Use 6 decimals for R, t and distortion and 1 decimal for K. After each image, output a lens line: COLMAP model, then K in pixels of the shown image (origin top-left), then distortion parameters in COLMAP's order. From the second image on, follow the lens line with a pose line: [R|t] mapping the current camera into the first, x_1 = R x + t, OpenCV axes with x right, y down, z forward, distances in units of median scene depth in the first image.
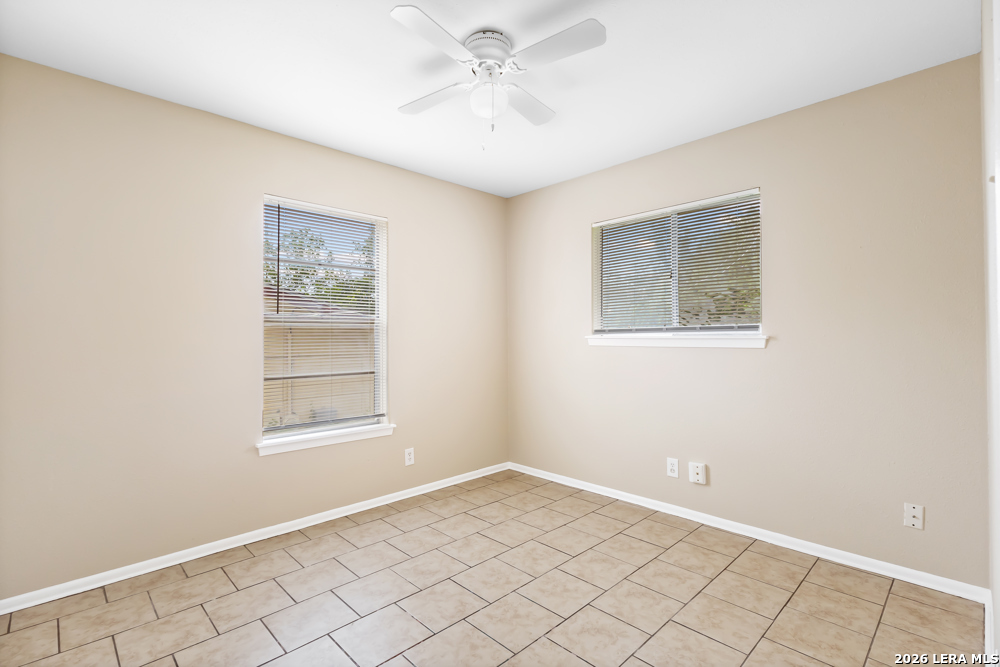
lens RADIAL K [[464.8, 0, 499.7], [0, 464.8, 336.6], [0, 0, 1]] dist [-0.005423, 0.003776]
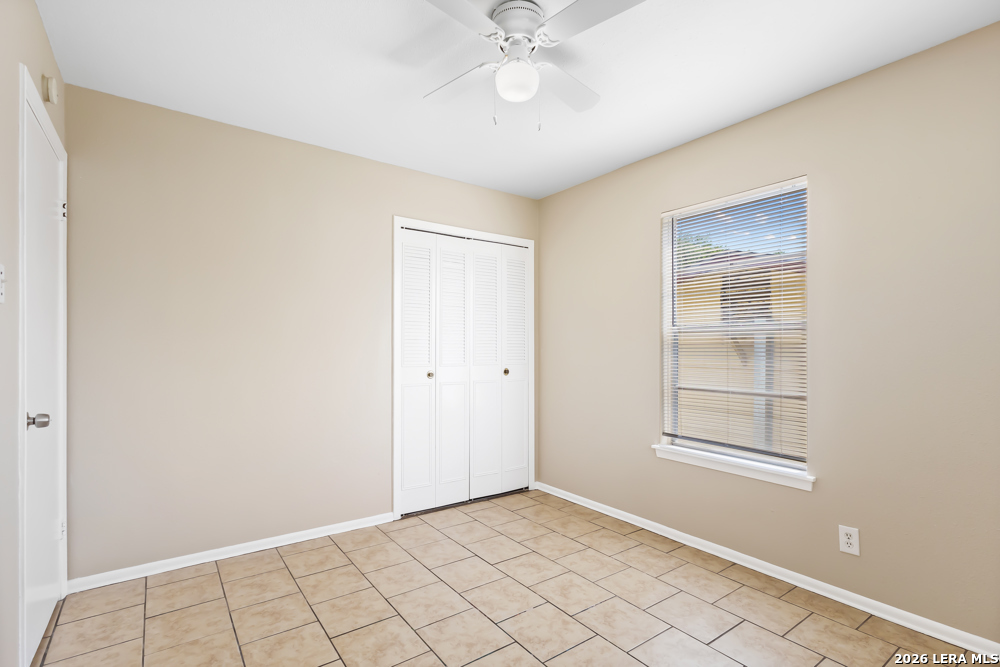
lens RADIAL K [[464.8, 0, 492.1], [0, 464.8, 342.3], [0, 0, 1]] dist [-0.005423, 0.003776]
pose [[-0.146429, -0.008299, -0.989186, 0.676833], [-0.003756, 0.999962, -0.007834, -0.001995], [0.989214, 0.002568, -0.146455, 0.834833]]
